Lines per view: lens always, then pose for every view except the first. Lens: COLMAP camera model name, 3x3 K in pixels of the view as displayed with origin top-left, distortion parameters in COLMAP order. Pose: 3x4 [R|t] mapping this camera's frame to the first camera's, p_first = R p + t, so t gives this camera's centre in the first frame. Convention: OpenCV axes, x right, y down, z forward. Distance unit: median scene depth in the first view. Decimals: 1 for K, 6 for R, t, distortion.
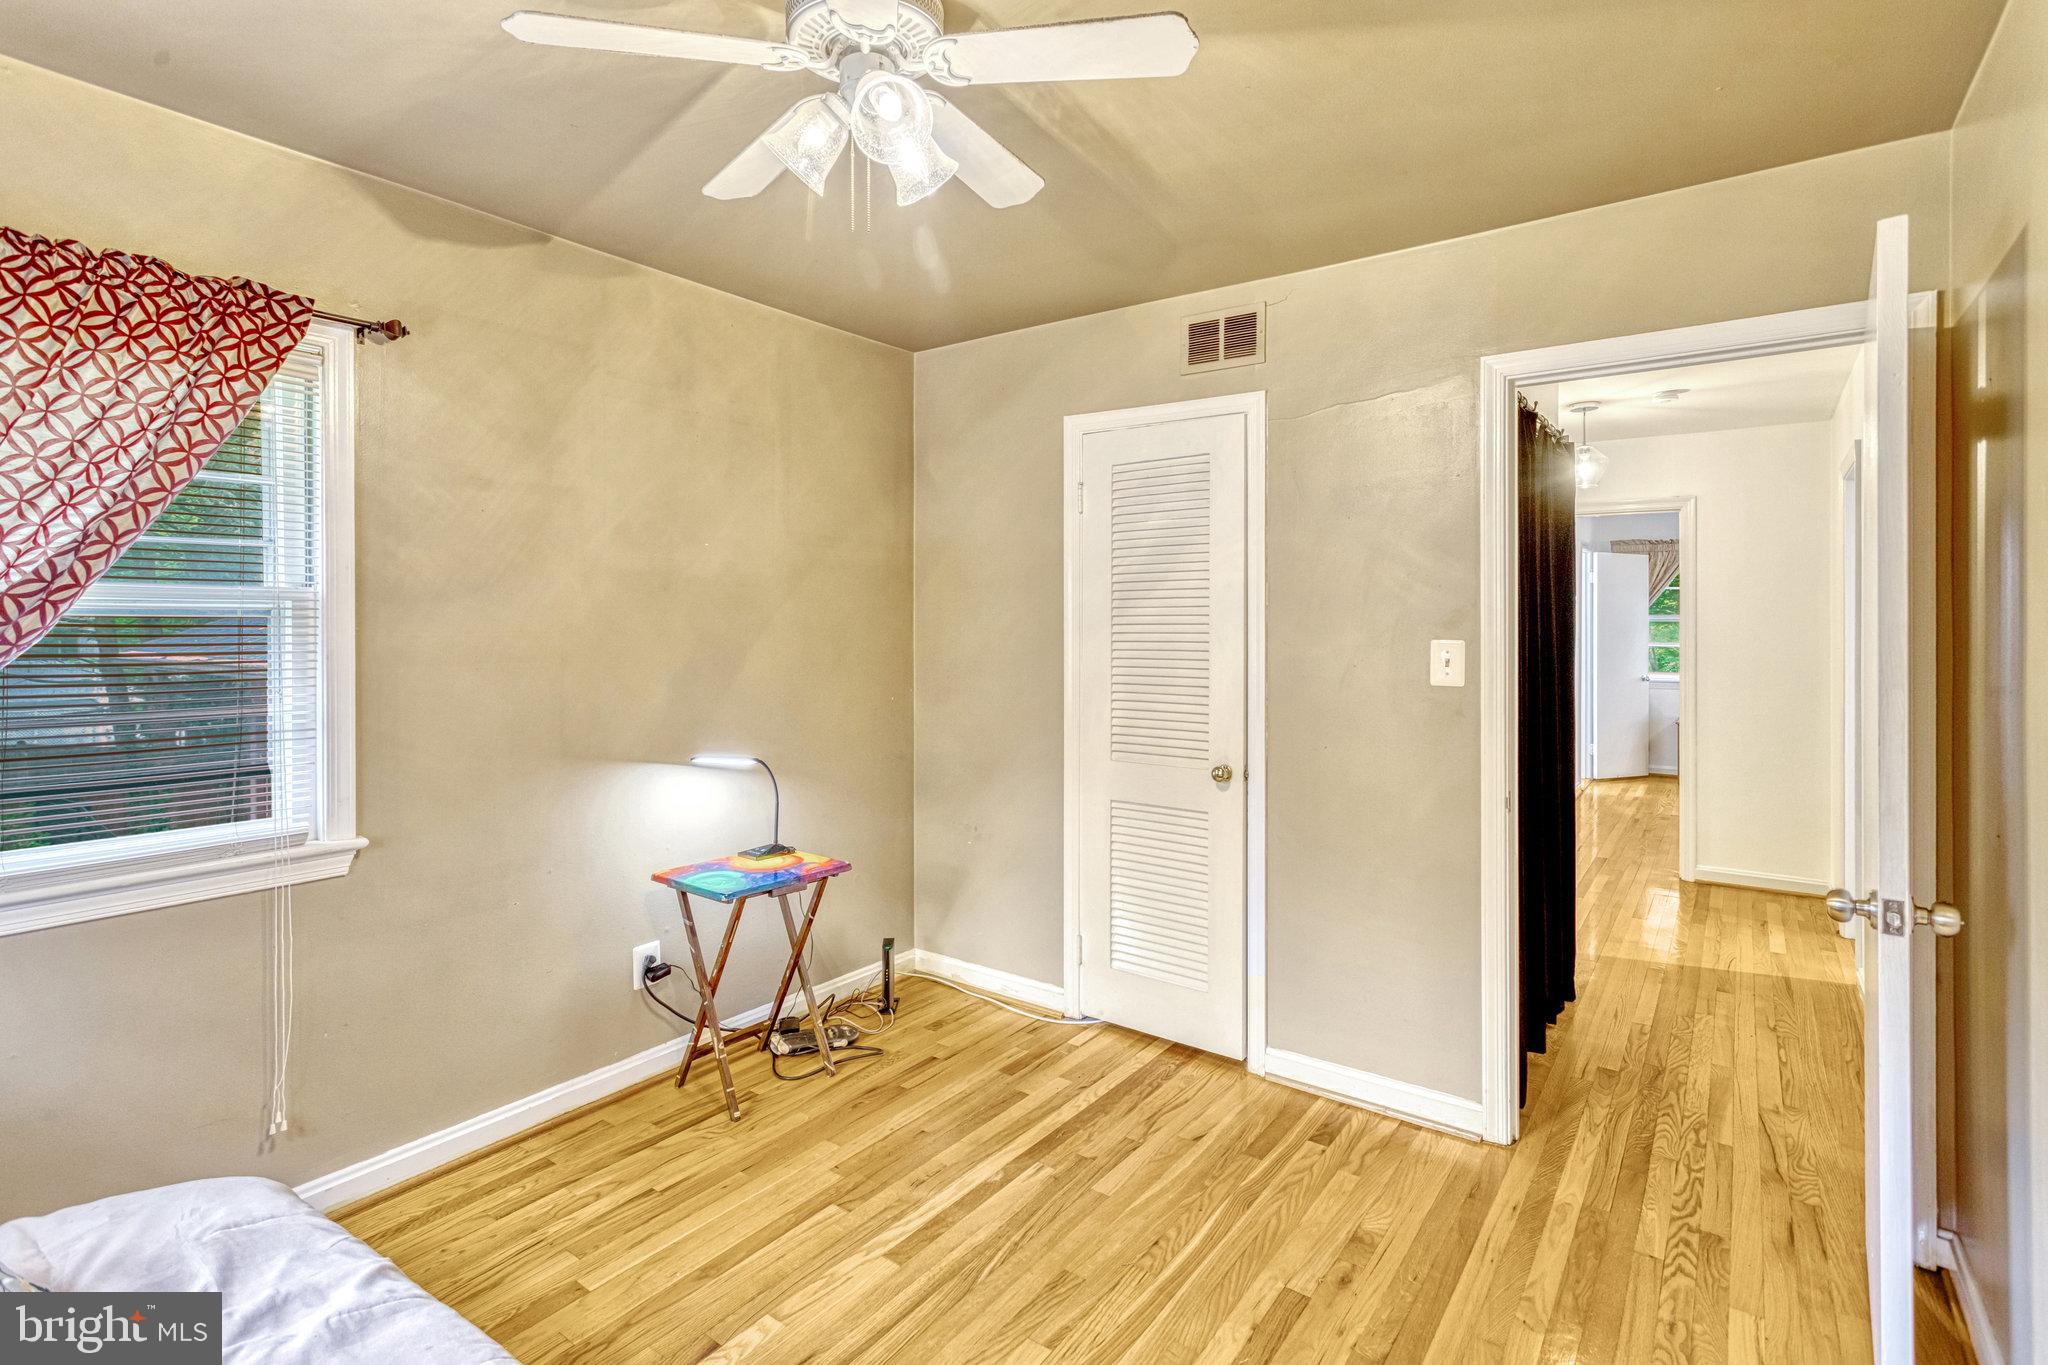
lens RADIAL K [[986.8, 0, 1027.3], [0, 986.8, 654.6], [0, 0, 1]] dist [0.000326, -0.000065]
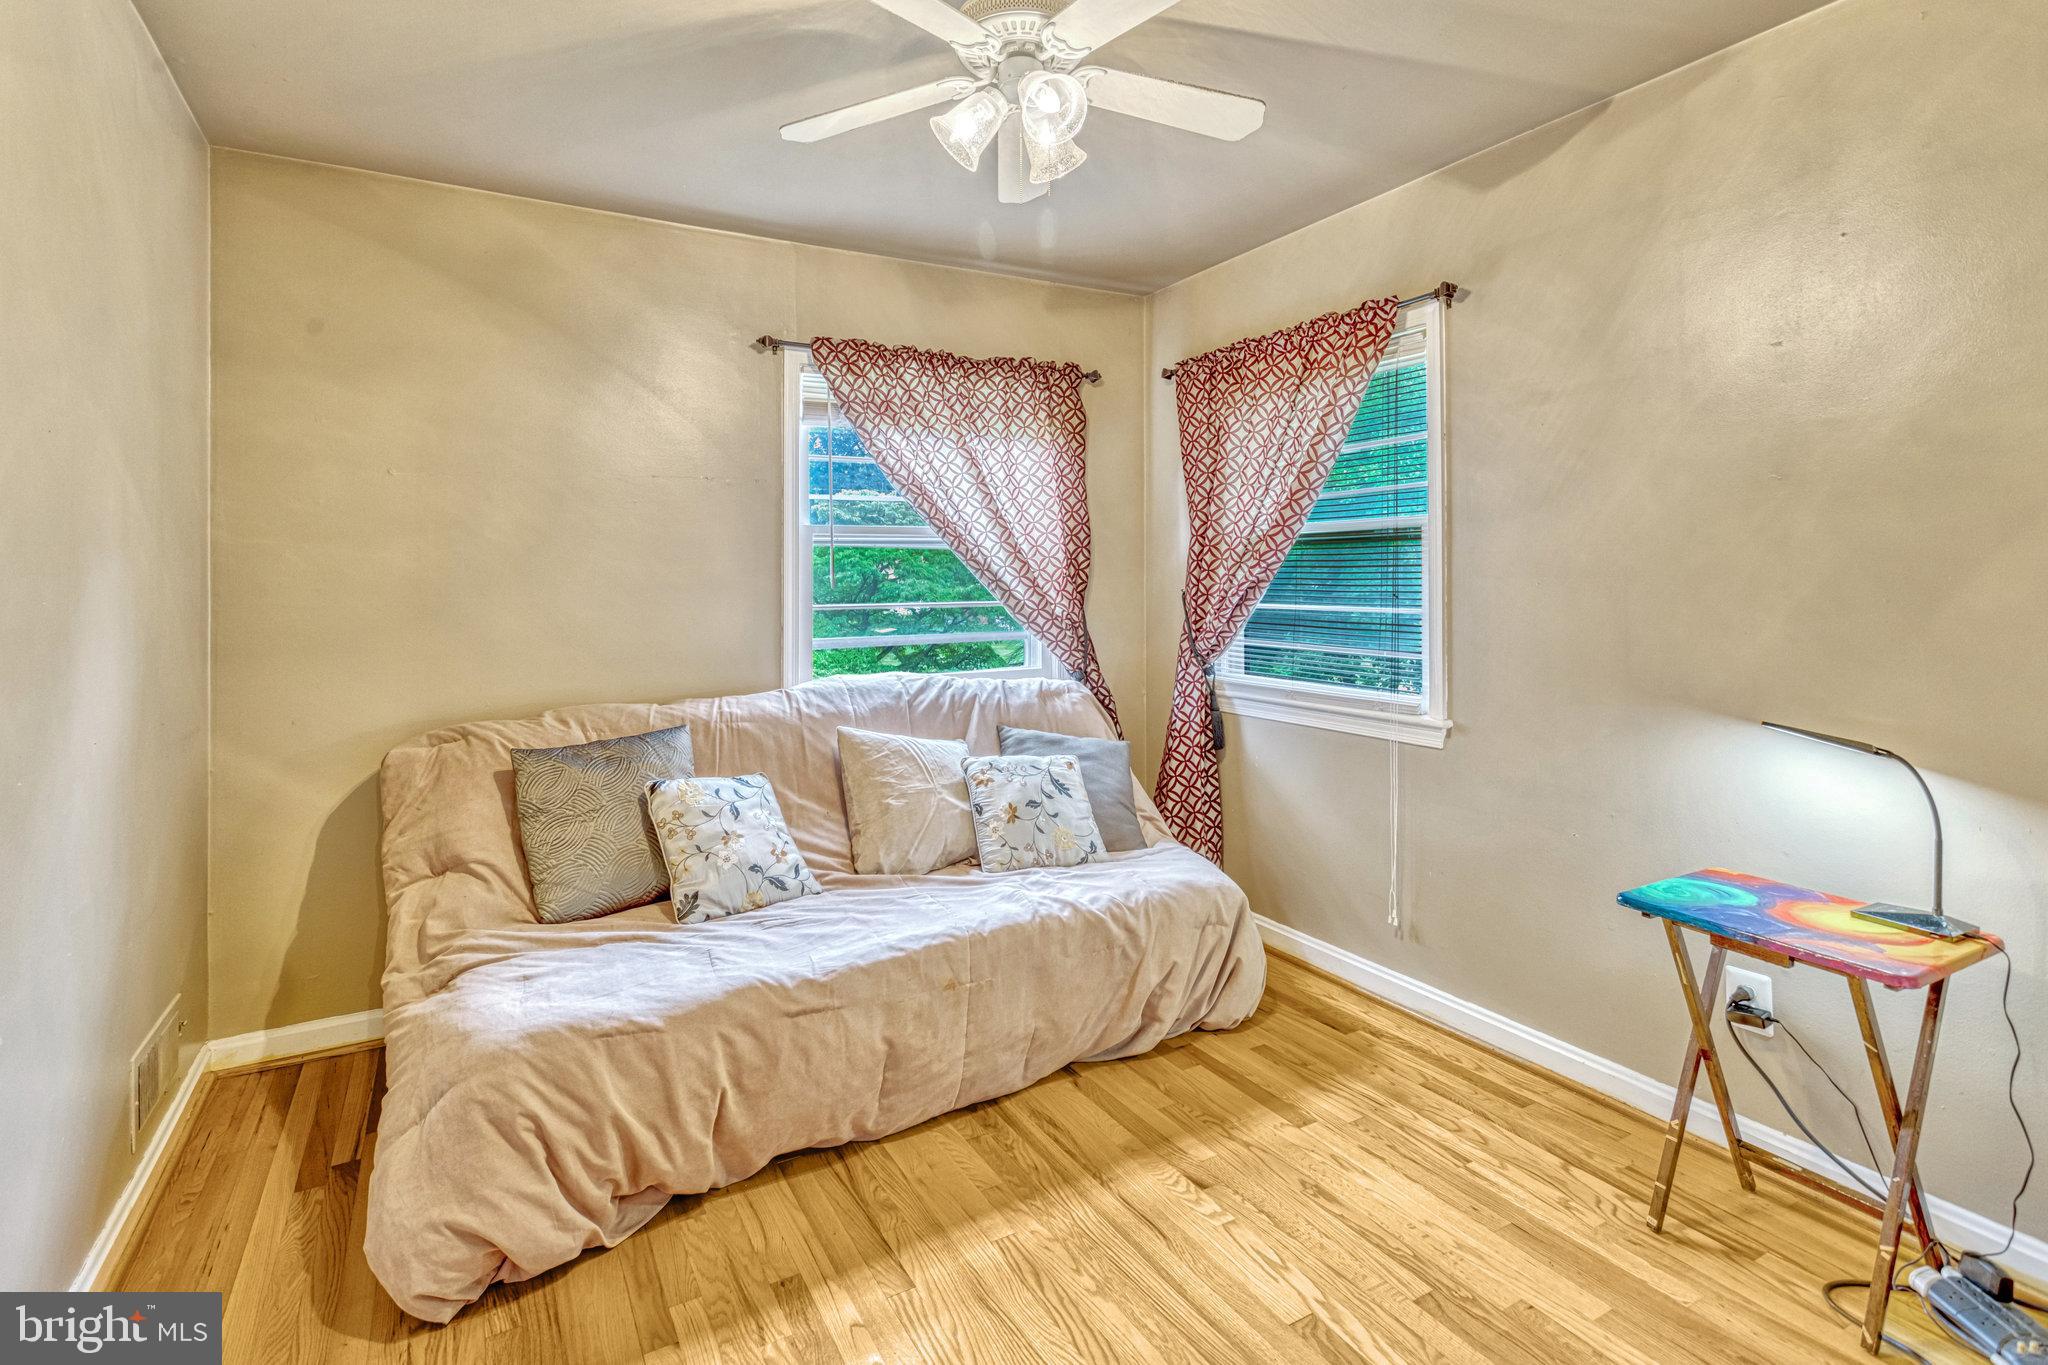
lens RADIAL K [[980.8, 0, 1028.0], [0, 980.8, 597.5], [0, 0, 1]] dist [0.000906, 0.000736]
pose [[-0.406021, 0.018612, -0.913674, 0.599870], [-0.026757, 0.999122, 0.032242, 0.010553], [0.913472, 0.037538, -0.405167, 0.989447]]
